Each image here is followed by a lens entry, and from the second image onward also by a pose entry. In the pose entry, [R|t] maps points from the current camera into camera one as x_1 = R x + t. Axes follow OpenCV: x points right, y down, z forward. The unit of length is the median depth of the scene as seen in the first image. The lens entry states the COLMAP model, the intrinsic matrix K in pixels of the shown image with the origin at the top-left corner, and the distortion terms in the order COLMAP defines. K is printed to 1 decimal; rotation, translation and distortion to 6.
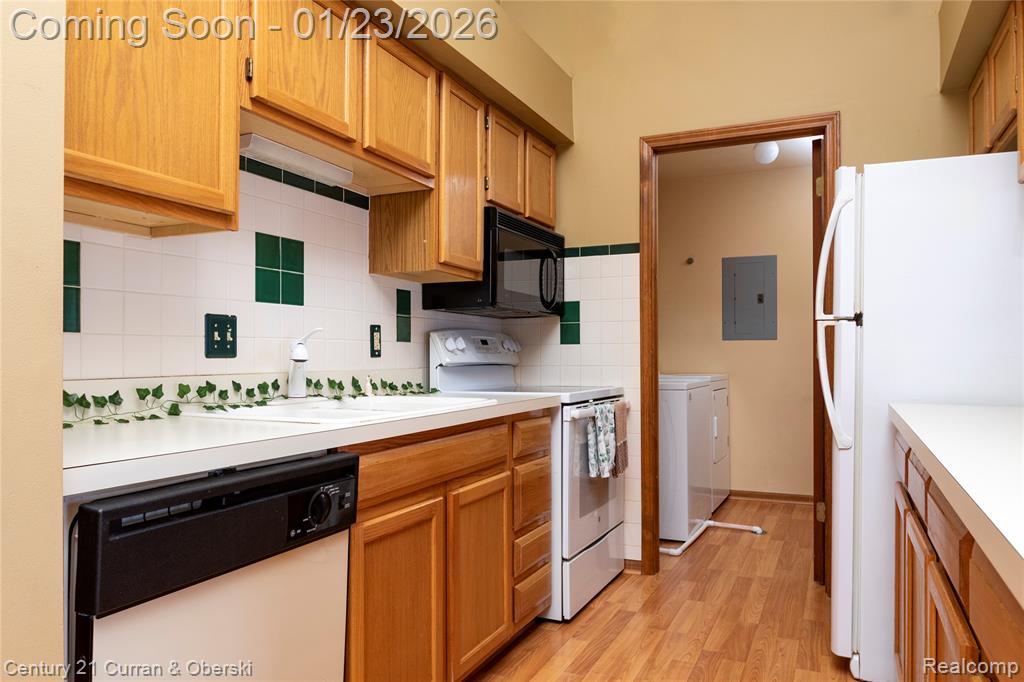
lens RADIAL K [[697.9, 0, 541.4], [0, 697.9, 351.1], [0, 0, 1]] dist [-0.019820, -0.002088]
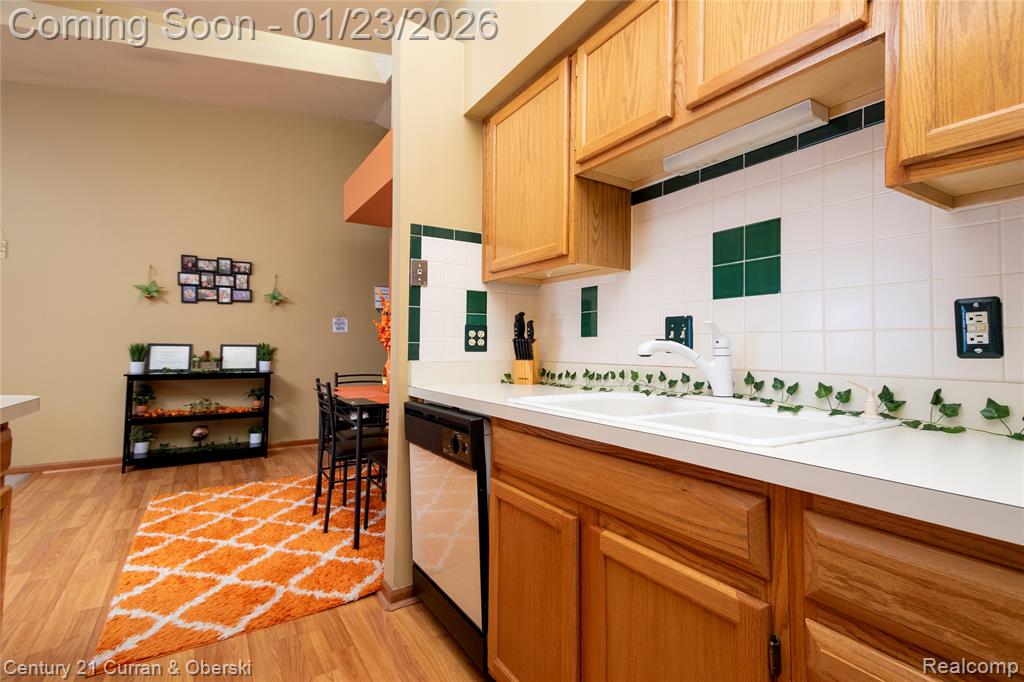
lens RADIAL K [[494.4, 0, 513.9], [0, 494.4, 328.2], [0, 0, 1]] dist [0.049305, -0.009734]
pose [[-0.571059, -0.032587, -0.820262, 0.373067], [0.003125, 0.999118, -0.041868, 0.002283], [0.820903, -0.026473, -0.570454, 1.177519]]
